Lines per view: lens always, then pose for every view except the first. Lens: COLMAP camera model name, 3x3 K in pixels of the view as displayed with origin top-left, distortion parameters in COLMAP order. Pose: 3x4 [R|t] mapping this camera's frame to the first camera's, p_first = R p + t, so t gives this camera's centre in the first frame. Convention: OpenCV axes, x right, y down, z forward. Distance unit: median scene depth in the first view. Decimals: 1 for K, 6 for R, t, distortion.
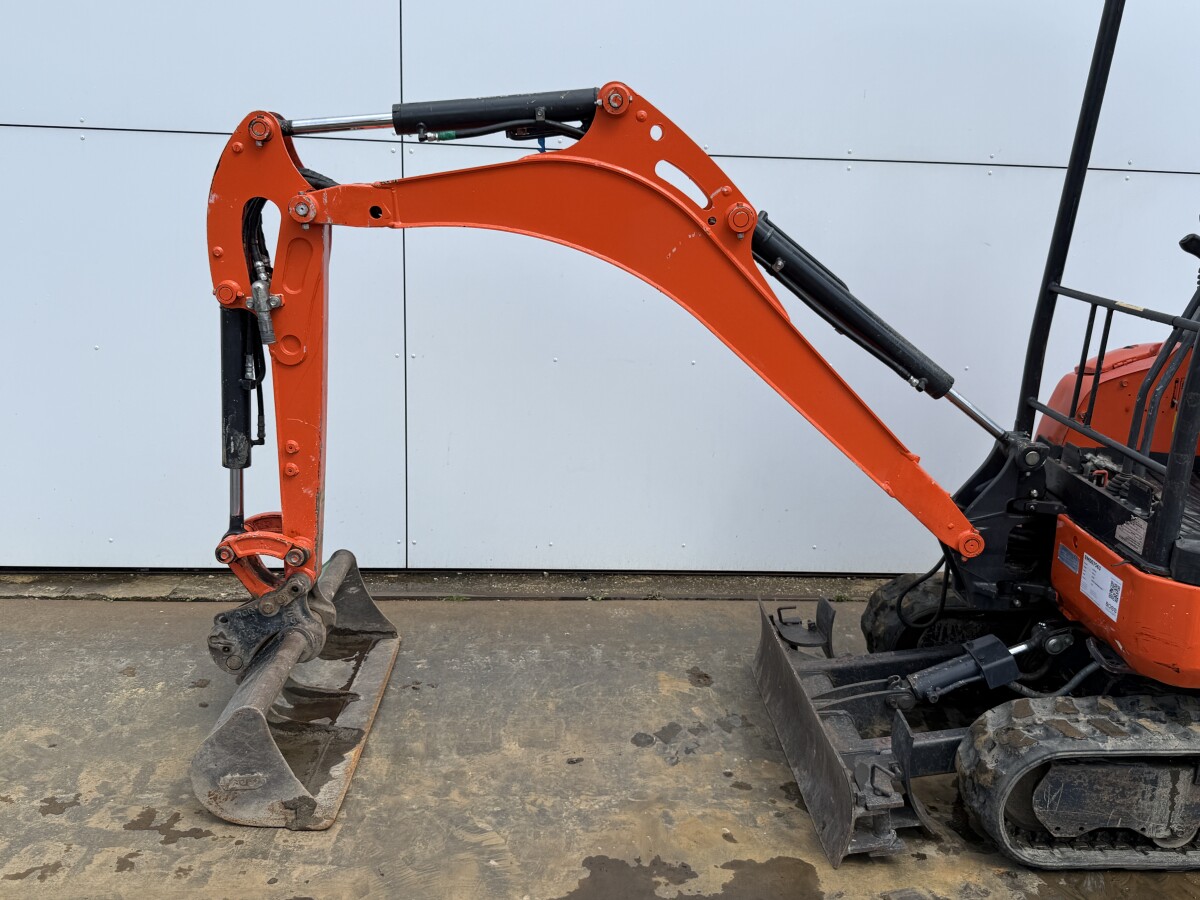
lens RADIAL K [[1078.5, 0, 601.3], [0, 1078.5, 455.9], [0, 0, 1]] dist [0.158501, -0.337936]
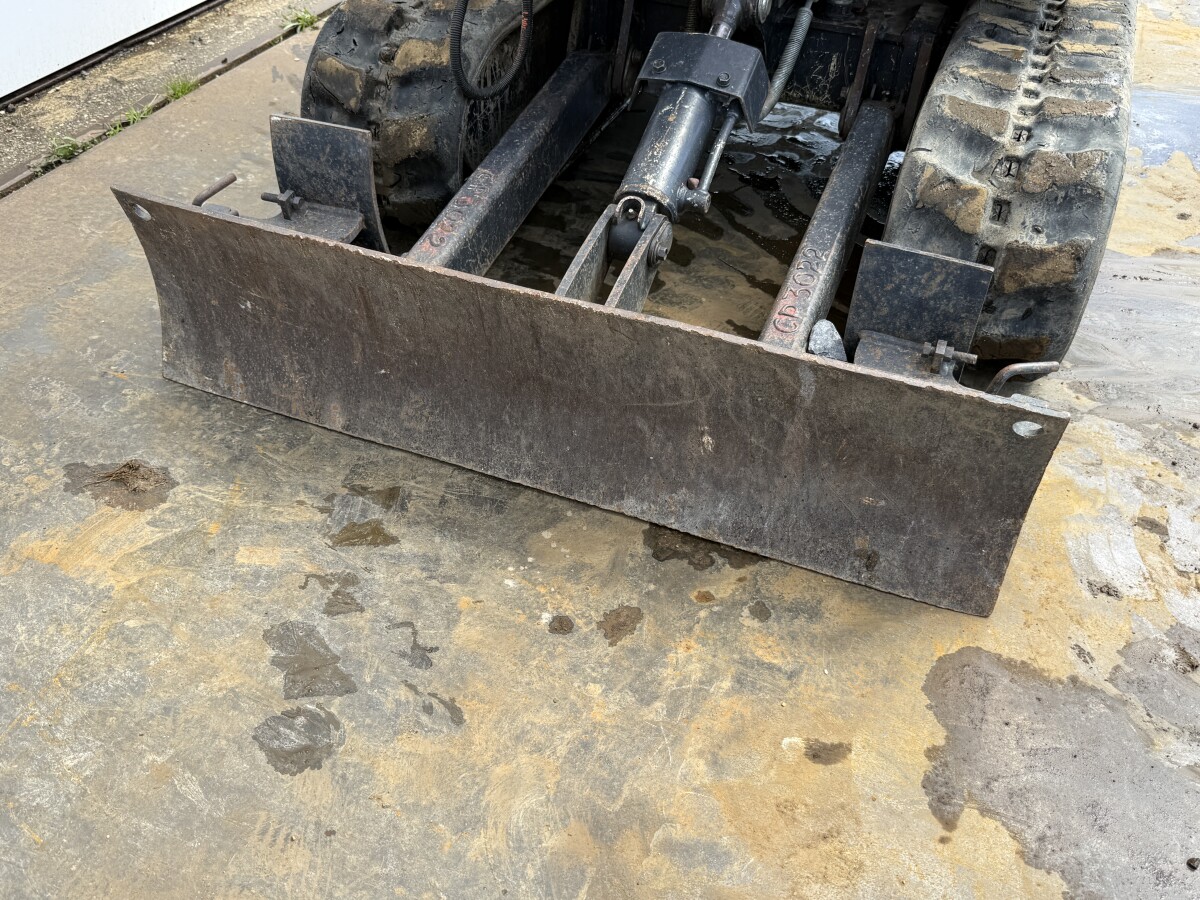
lens RADIAL K [[1078.5, 0, 601.3], [0, 1078.5, 455.9], [0, 0, 1]] dist [0.158501, -0.337936]
pose [[0.410152, -0.598073, 0.688538, -0.107900], [0.219430, 0.797497, 0.562005, 0.037541], [-0.885227, -0.079421, 0.458330, 0.862688]]
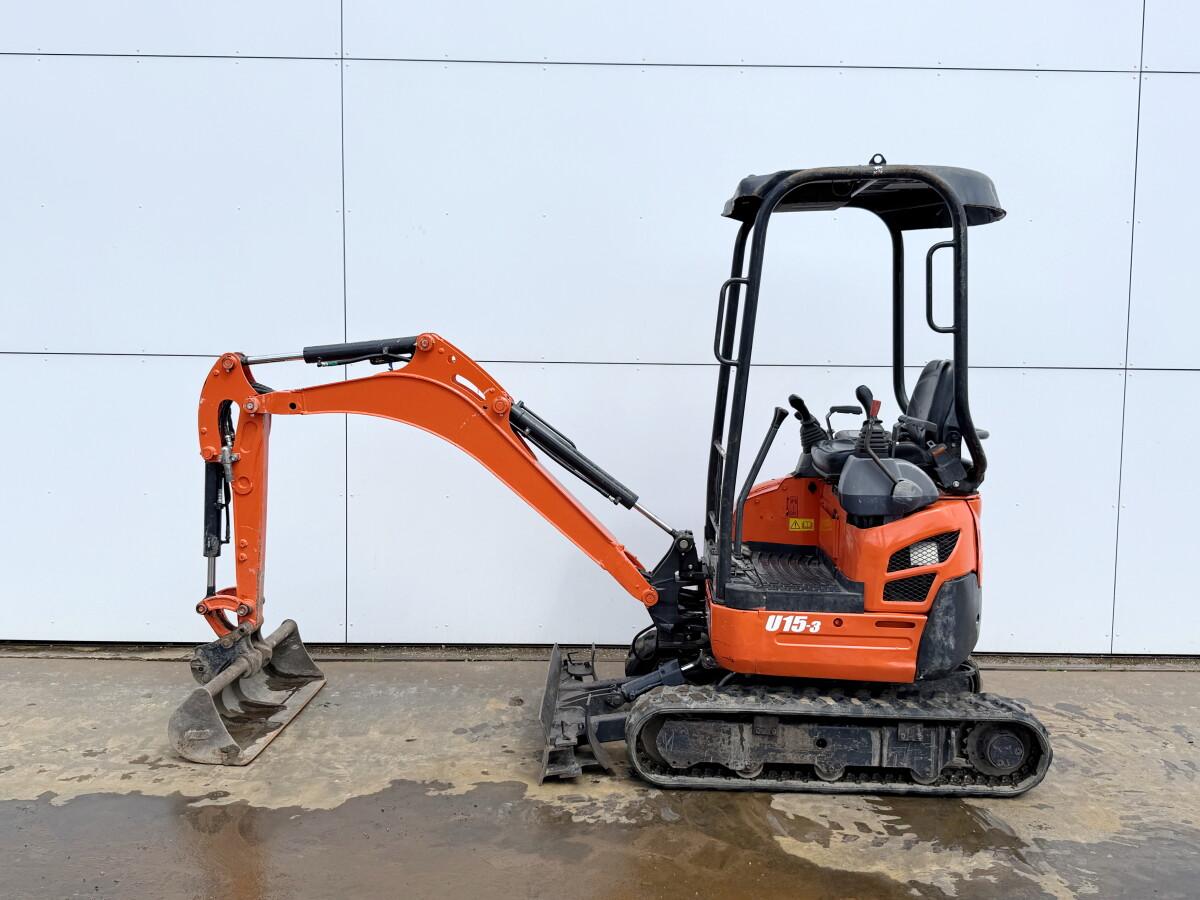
lens RADIAL K [[1071.2, 0, 603.1], [0, 1071.2, 453.7], [0, 0, 1]] dist [0.186610, -0.423896]
pose [[0.997329, -0.016646, -0.071112, 0.400381], [0.005264, 0.987531, -0.157337, 0.125442], [0.072845, 0.156543, 0.984981, -0.649358]]
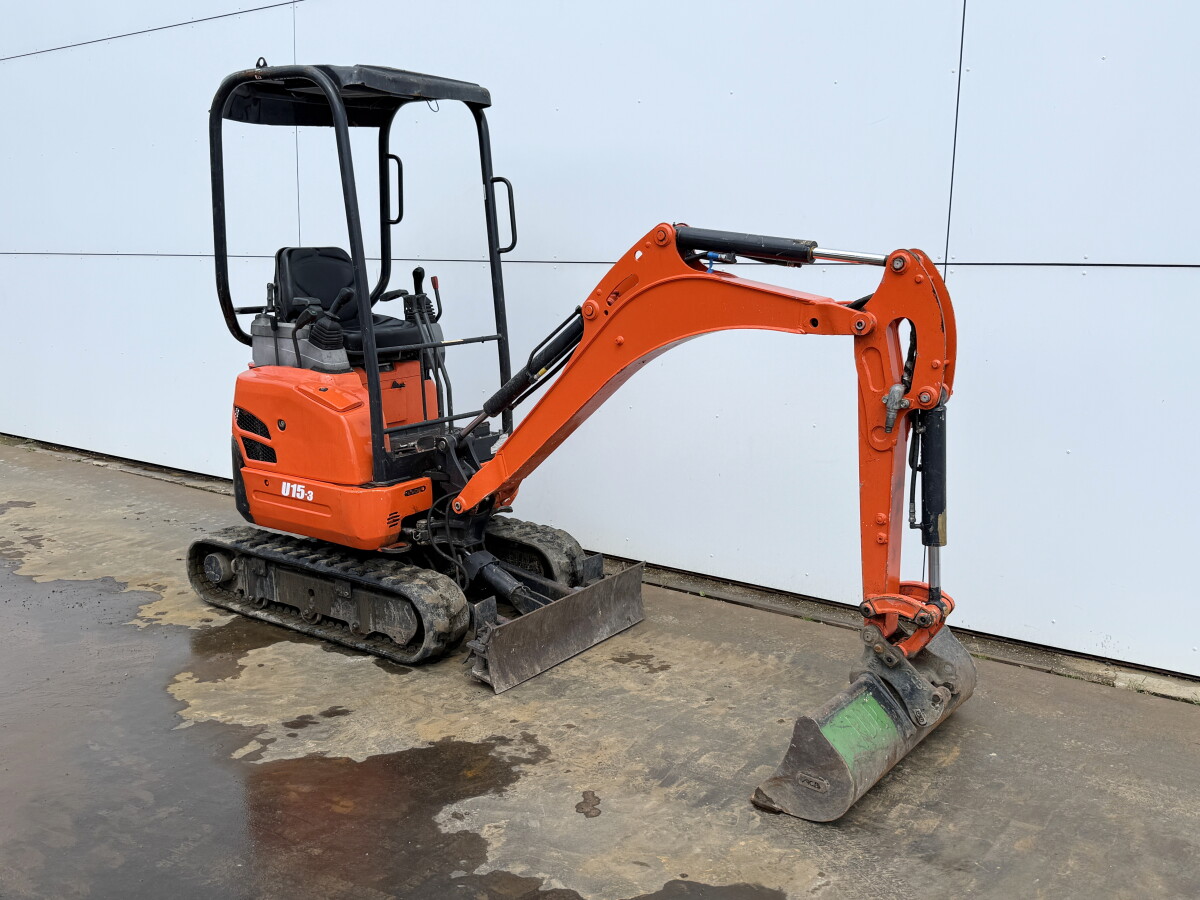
lens RADIAL K [[1075.3, 0, 592.3], [0, 1075.3, 450.6], [0, 0, 1]] dist [0.189789, -0.389484]
pose [[0.766644, 0.082752, -0.636718, 1.936078], [-0.148981, 0.987522, -0.051037, 0.080898], [0.624550, 0.133985, 0.769406, -0.121055]]
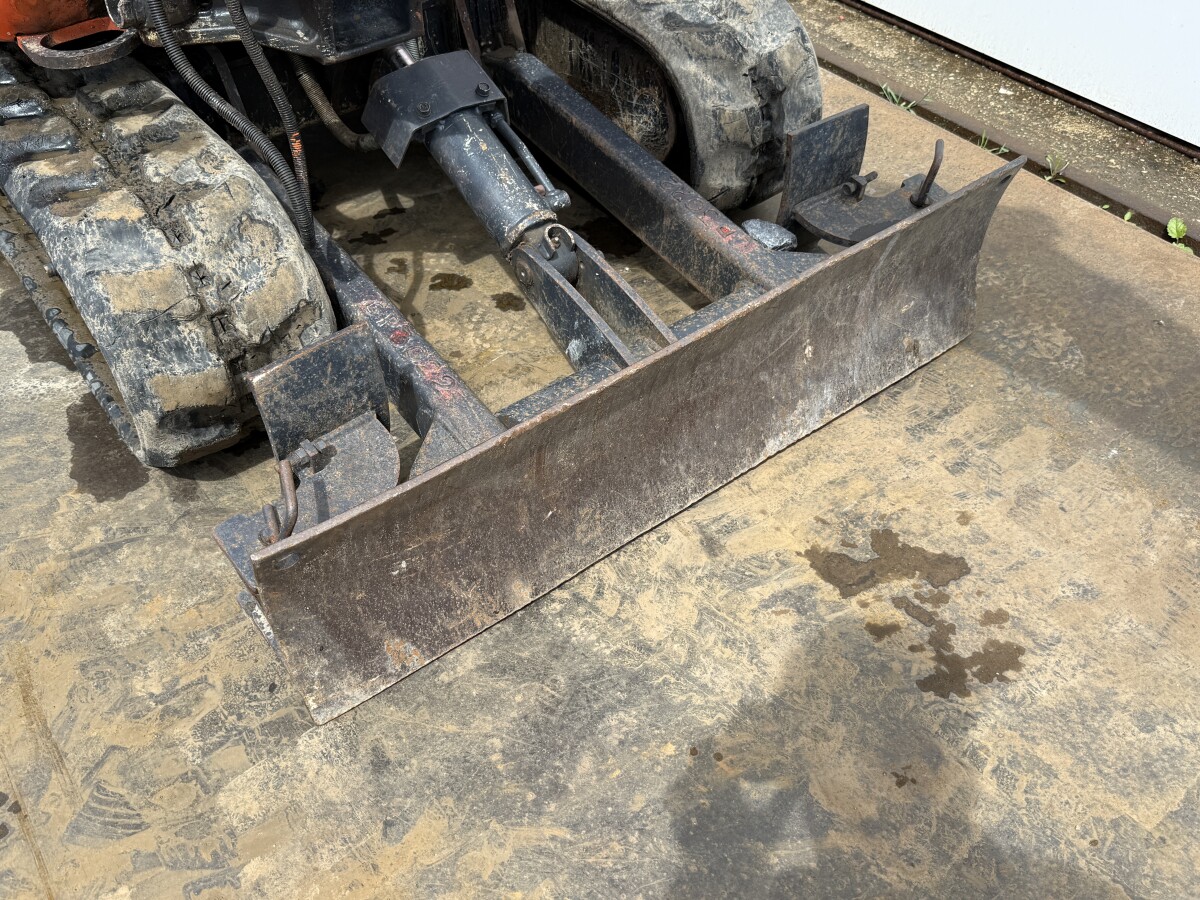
lens RADIAL K [[1080.0, 0, 598.5], [0, 1080.0, 461.2], [0, 0, 1]] dist [0.200584, -0.438388]
pose [[0.562130, 0.556023, -0.612248, 1.178696], [-0.204671, 0.810778, 0.548405, 0.037080], [0.801324, -0.182965, 0.569565, 0.839540]]
